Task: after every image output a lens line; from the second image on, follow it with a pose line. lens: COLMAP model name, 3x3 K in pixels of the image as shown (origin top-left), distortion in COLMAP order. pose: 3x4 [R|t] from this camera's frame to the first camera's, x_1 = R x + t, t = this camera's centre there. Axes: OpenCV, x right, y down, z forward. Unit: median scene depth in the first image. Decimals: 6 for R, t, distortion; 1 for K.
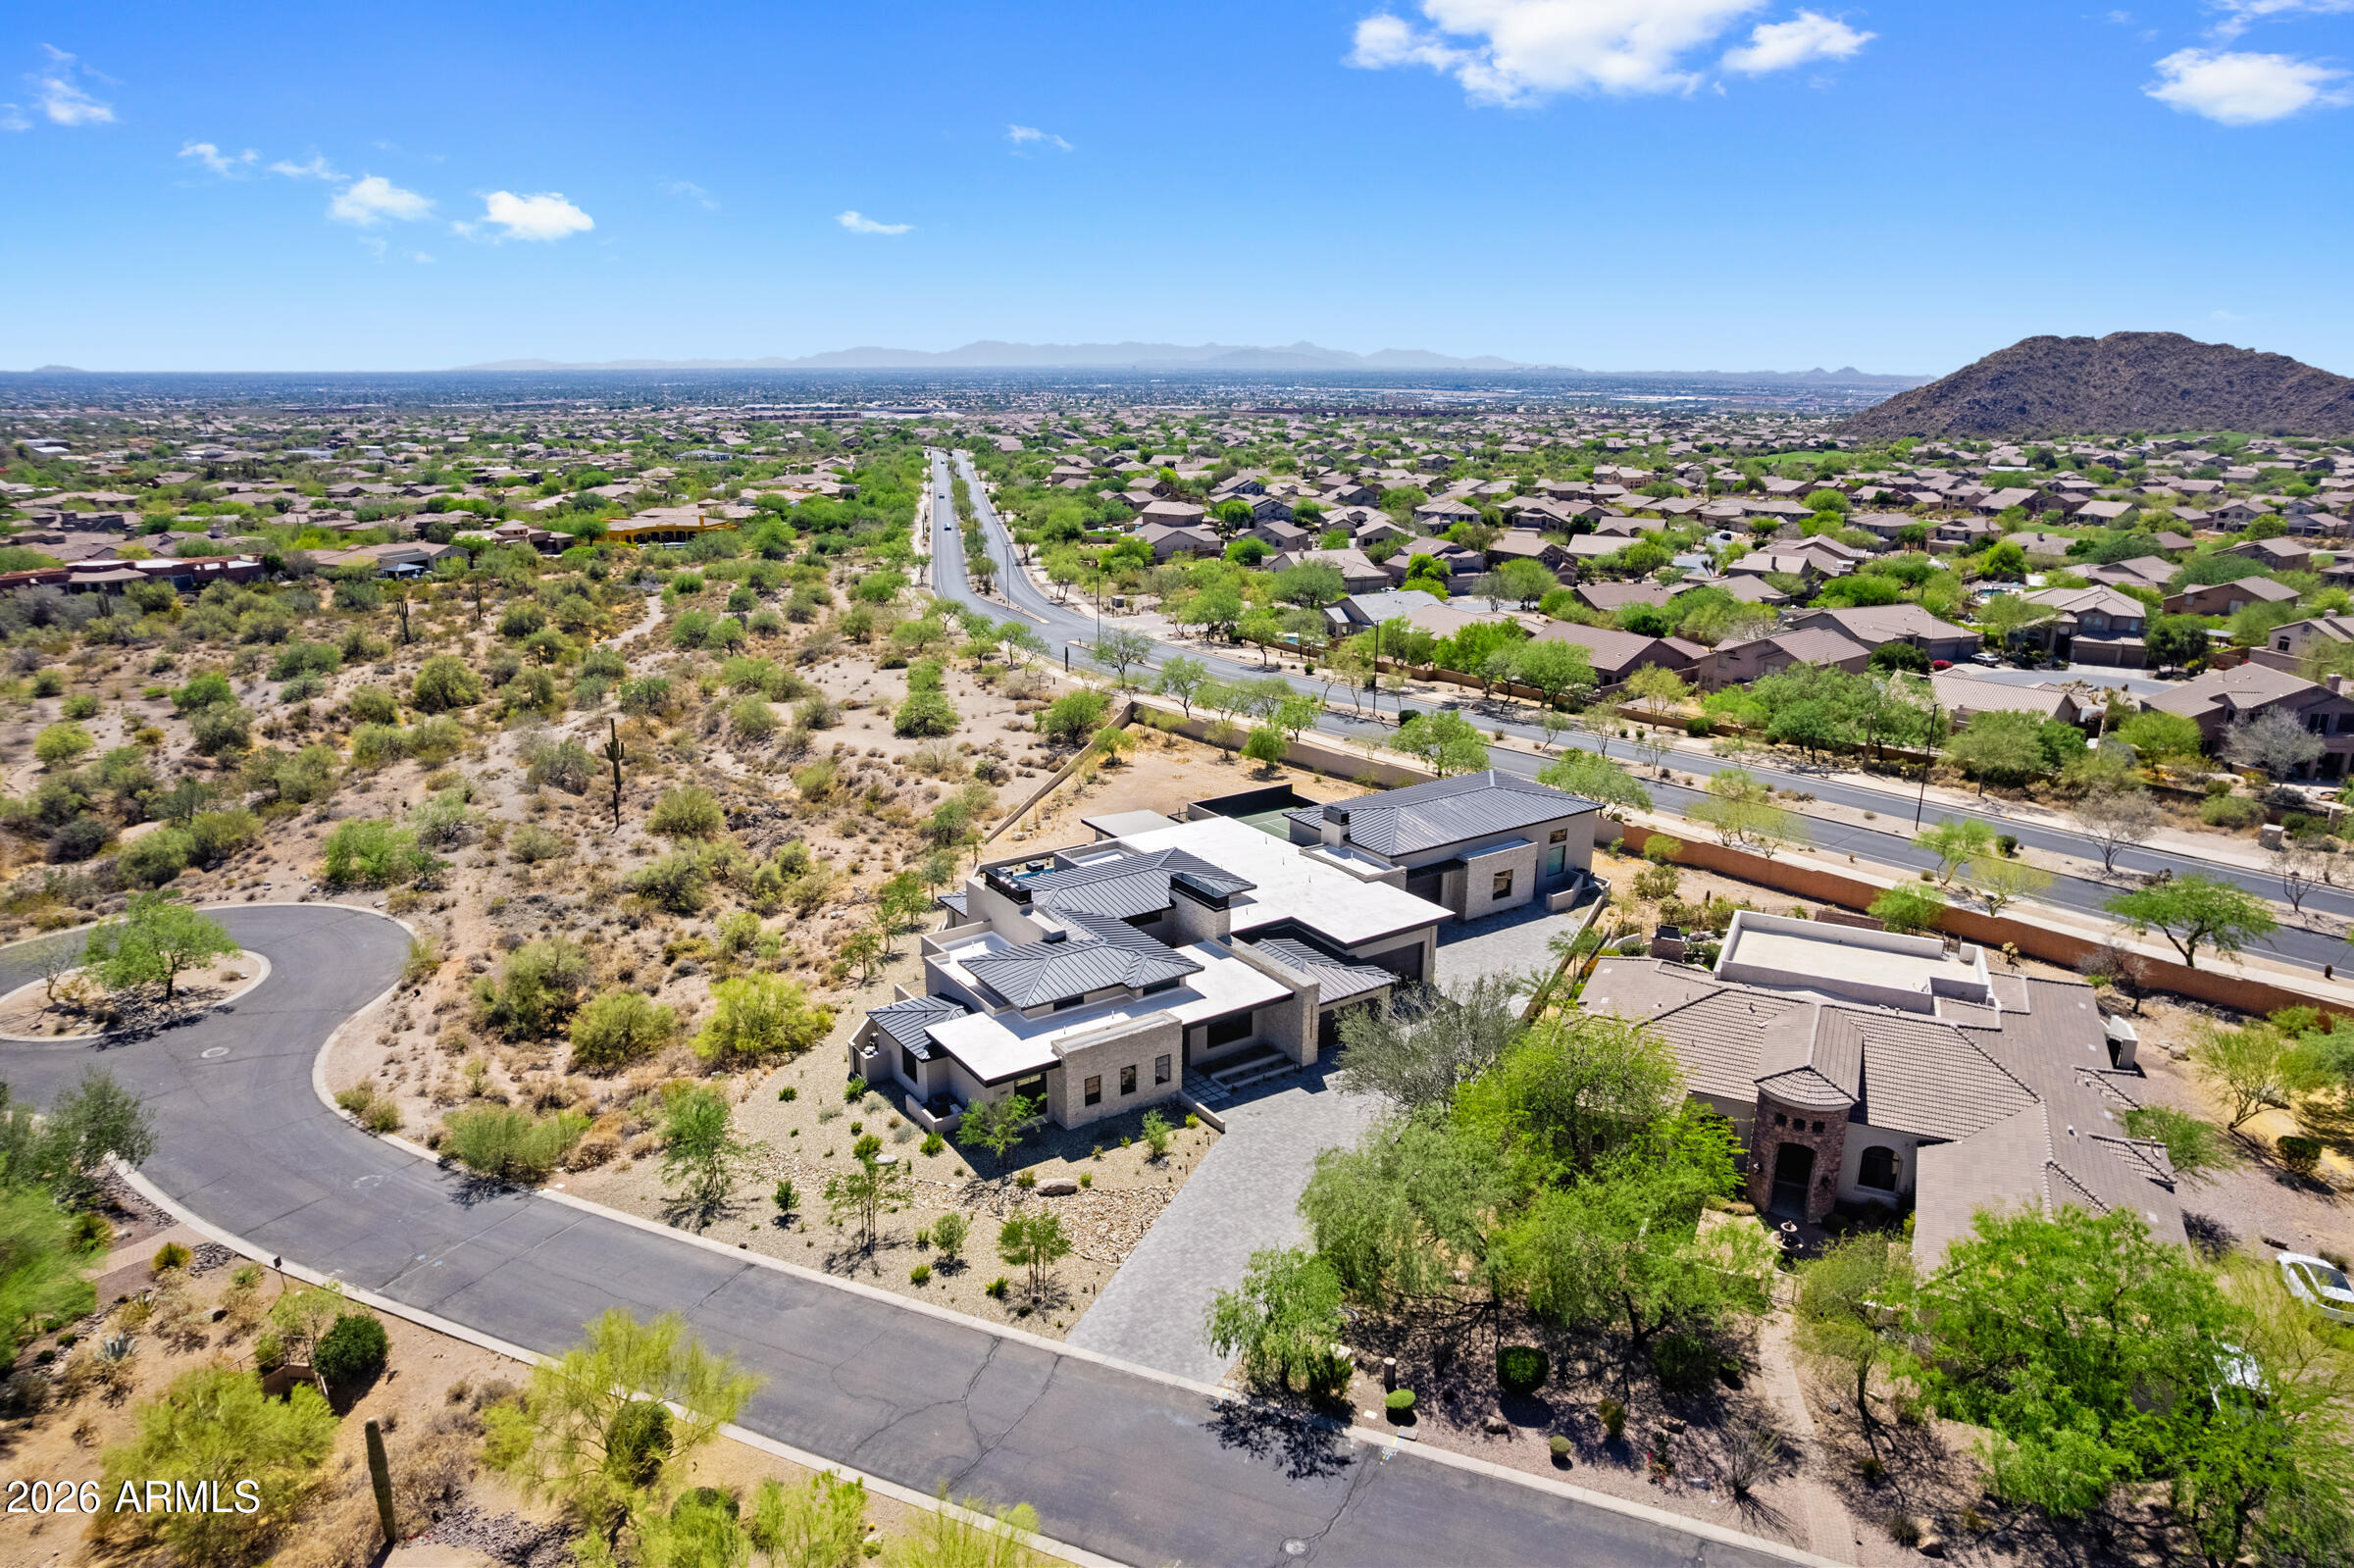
lens RADIAL K [[1491.2, 0, 1181.5], [0, 1491.2, 790.5], [0, 0, 1]] dist [-0.071541, 0.066514]
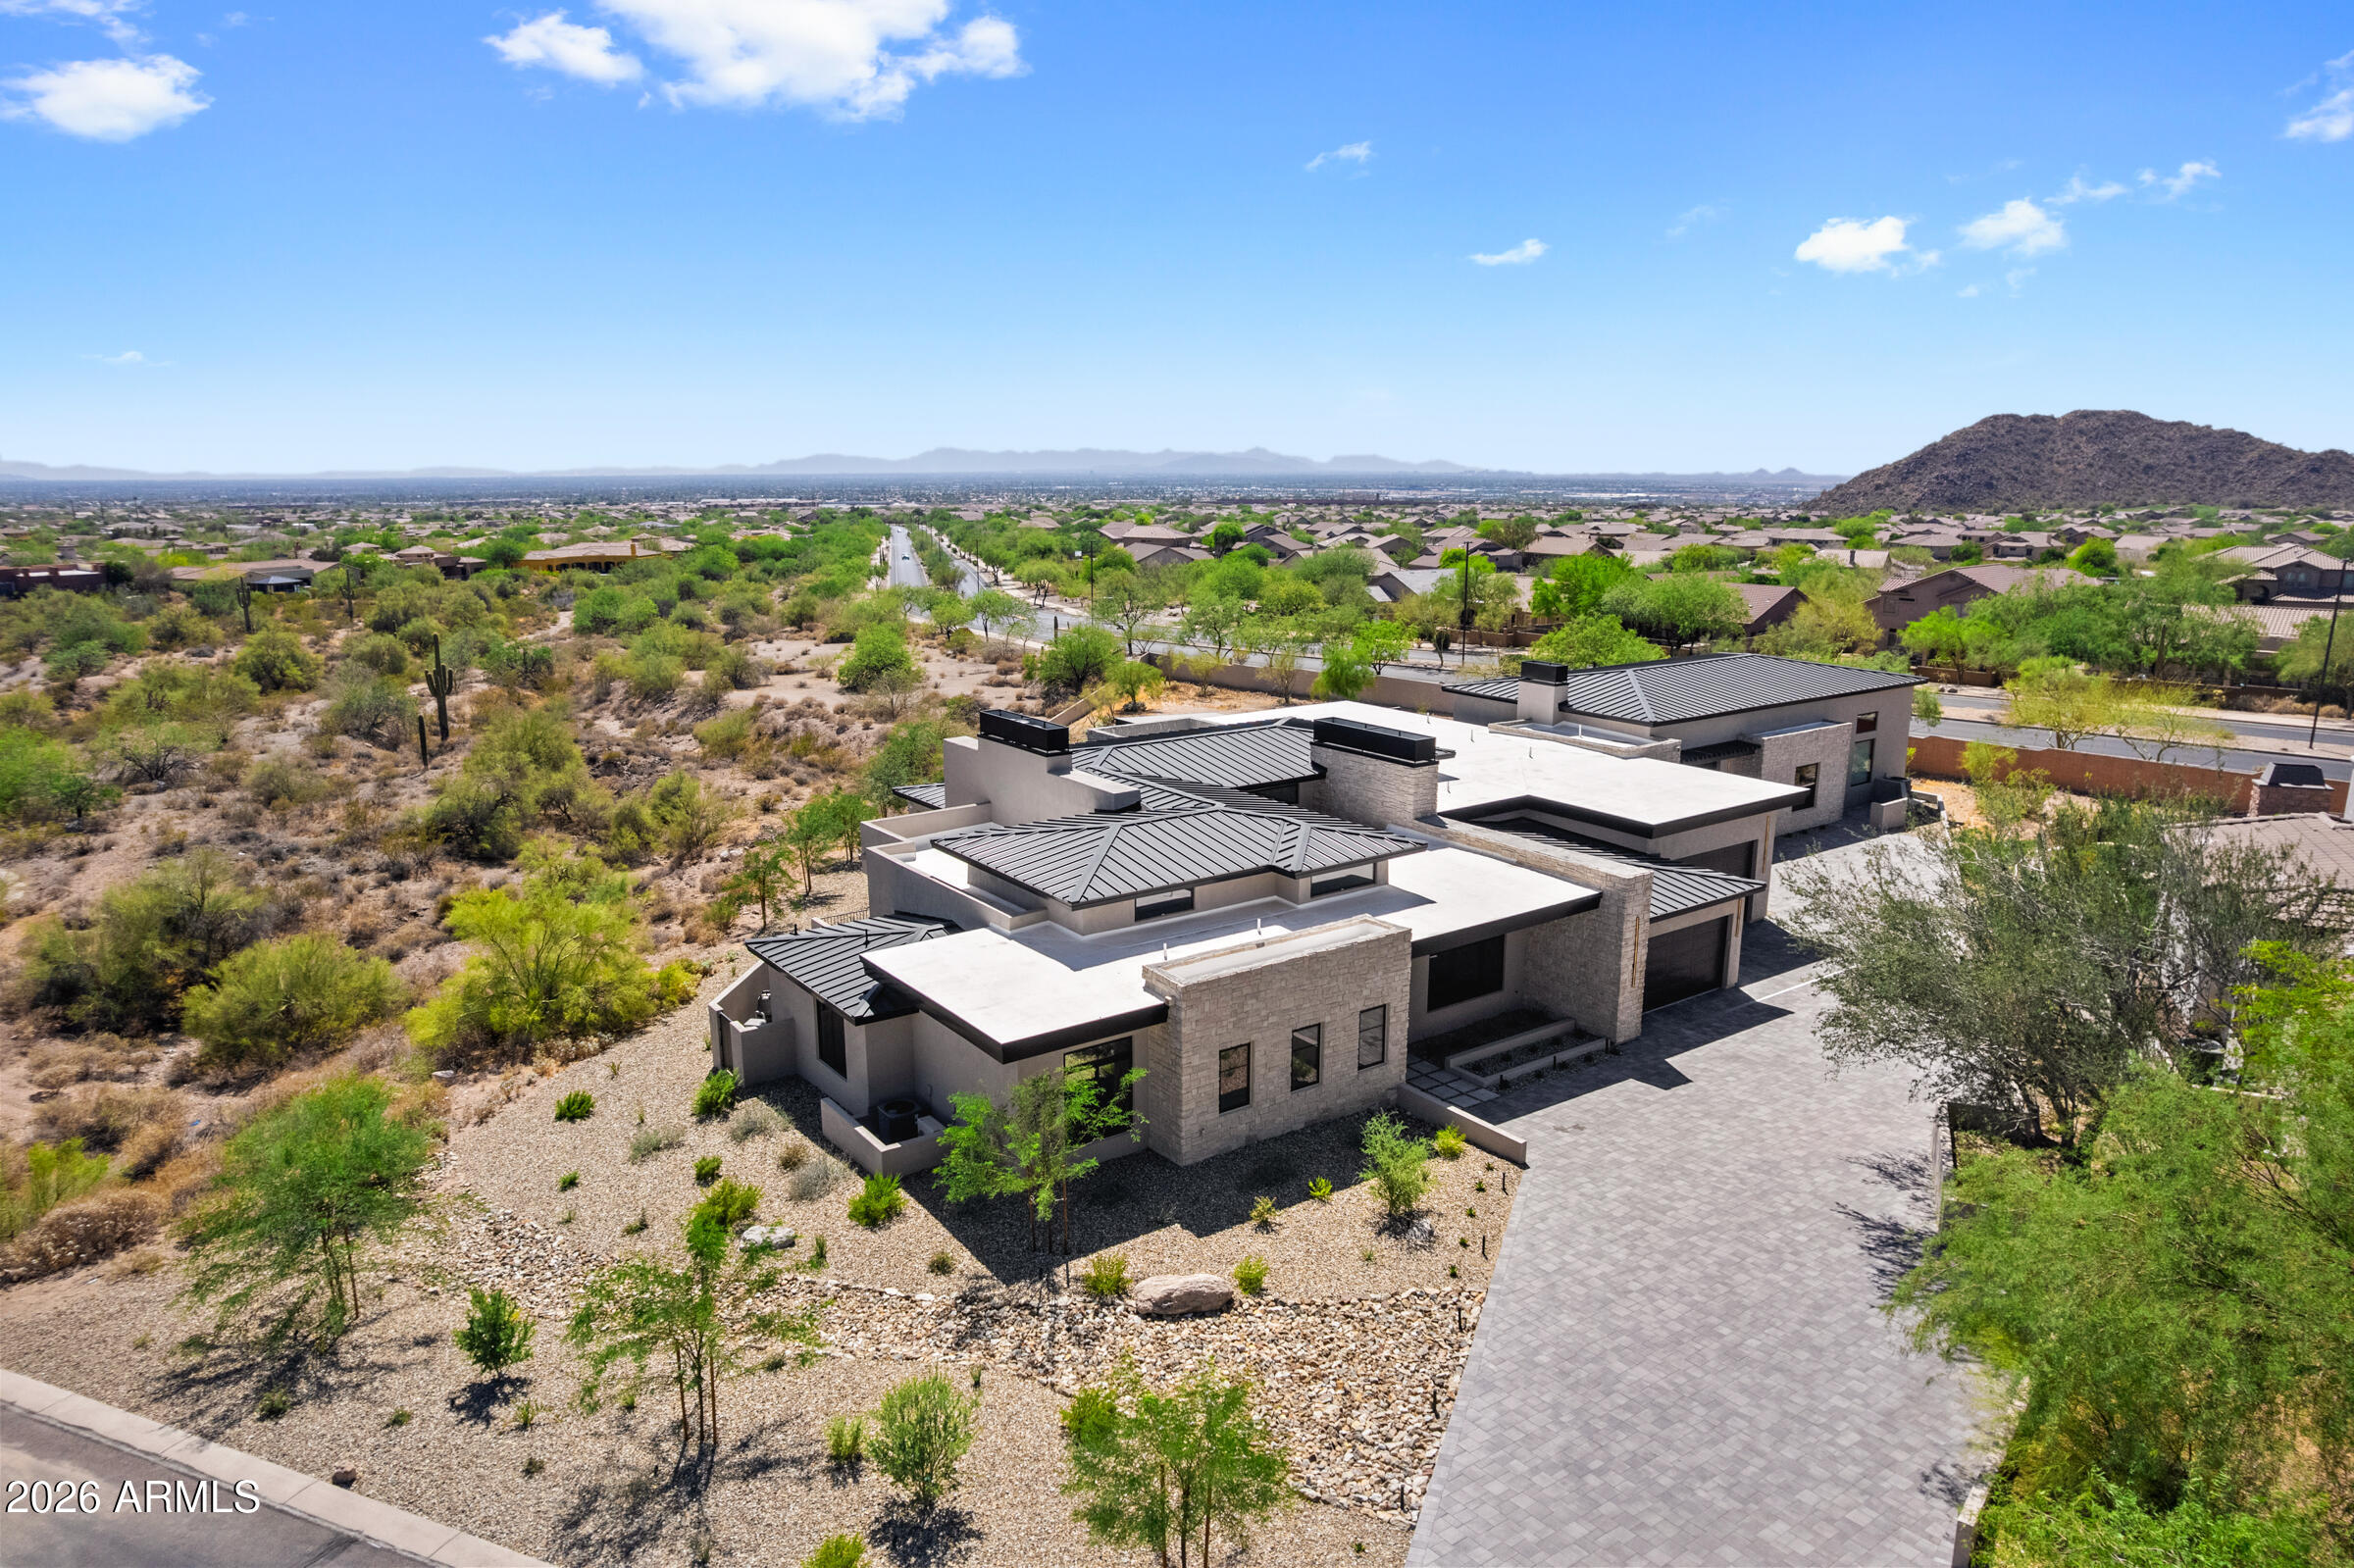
lens RADIAL K [[1504.5, 0, 1176.3], [0, 1504.5, 793.1], [0, 0, 1]] dist [-0.076041, 0.069498]
pose [[0.999700, -0.010350, 0.022213, -0.071034], [0.011729, 0.997952, -0.062879, 0.118100], [-0.021517, 0.063121, 0.997774, 0.443196]]
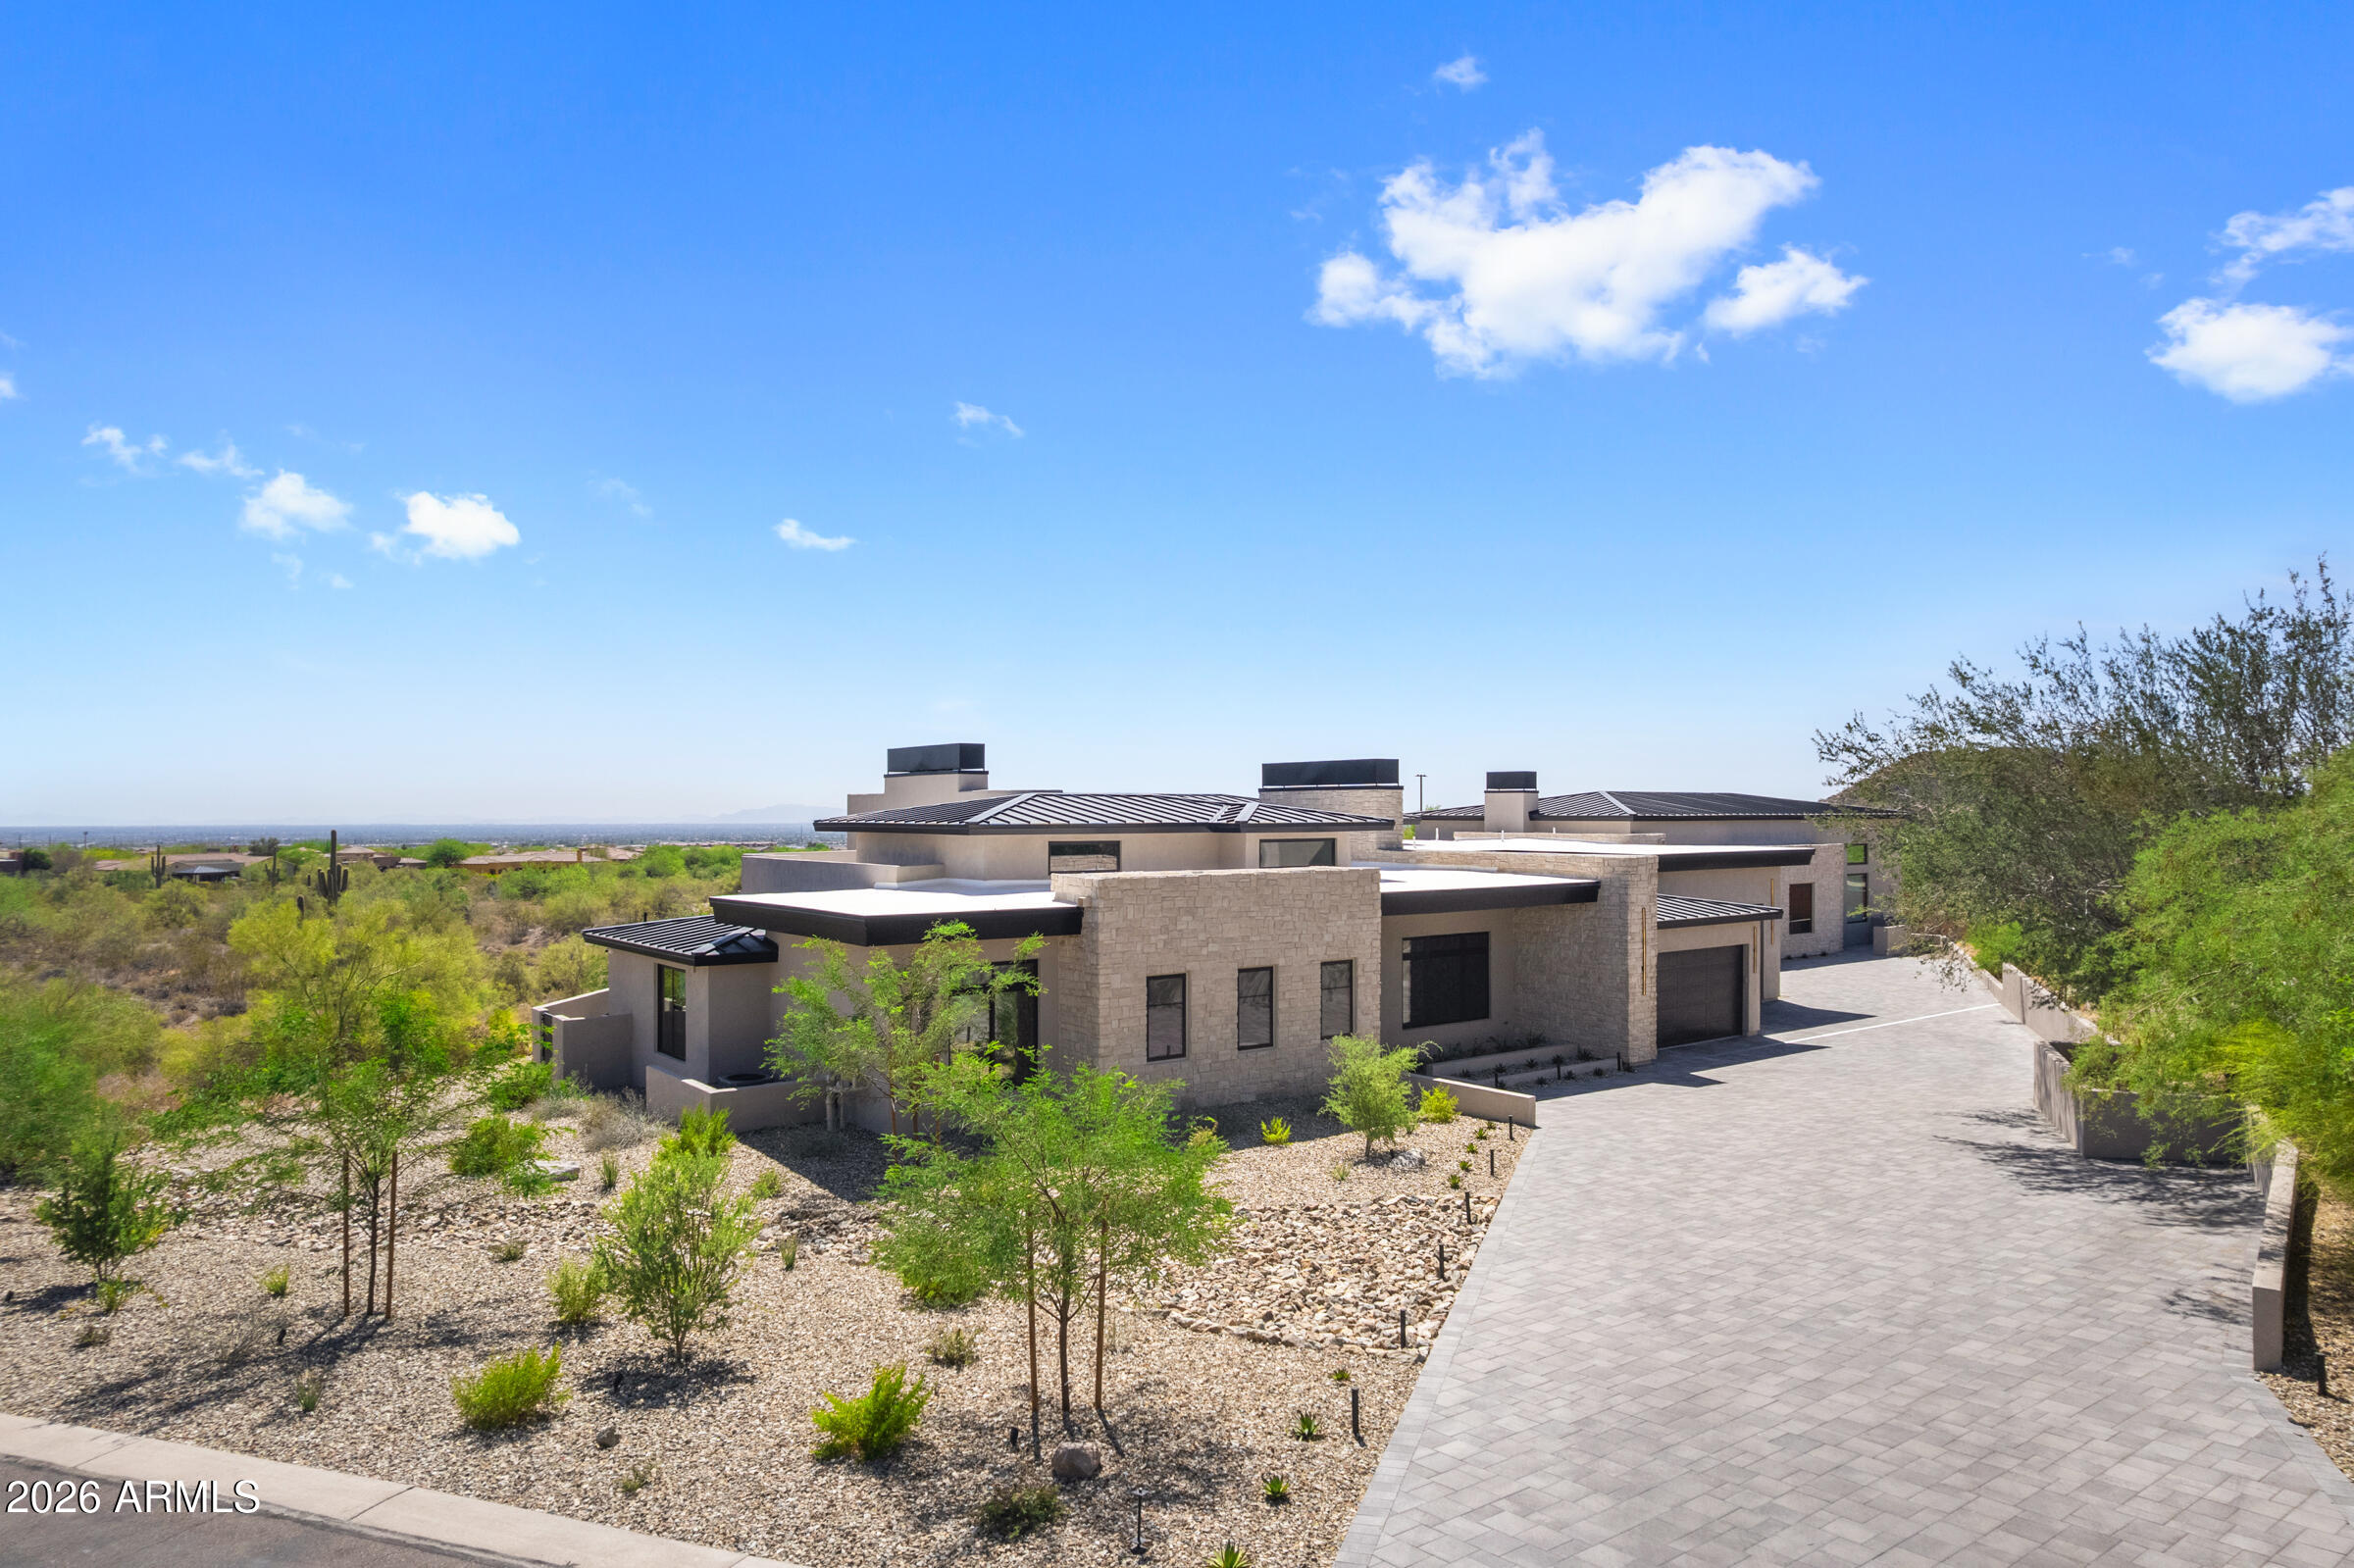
lens RADIAL K [[1504.5, 0, 1176.3], [0, 1504.5, 793.1], [0, 0, 1]] dist [-0.076041, 0.069498]
pose [[0.998563, -0.005479, 0.053318, -0.062600], [0.020622, 0.957459, -0.287831, 0.208556], [-0.049473, 0.288517, 0.956196, 0.522267]]
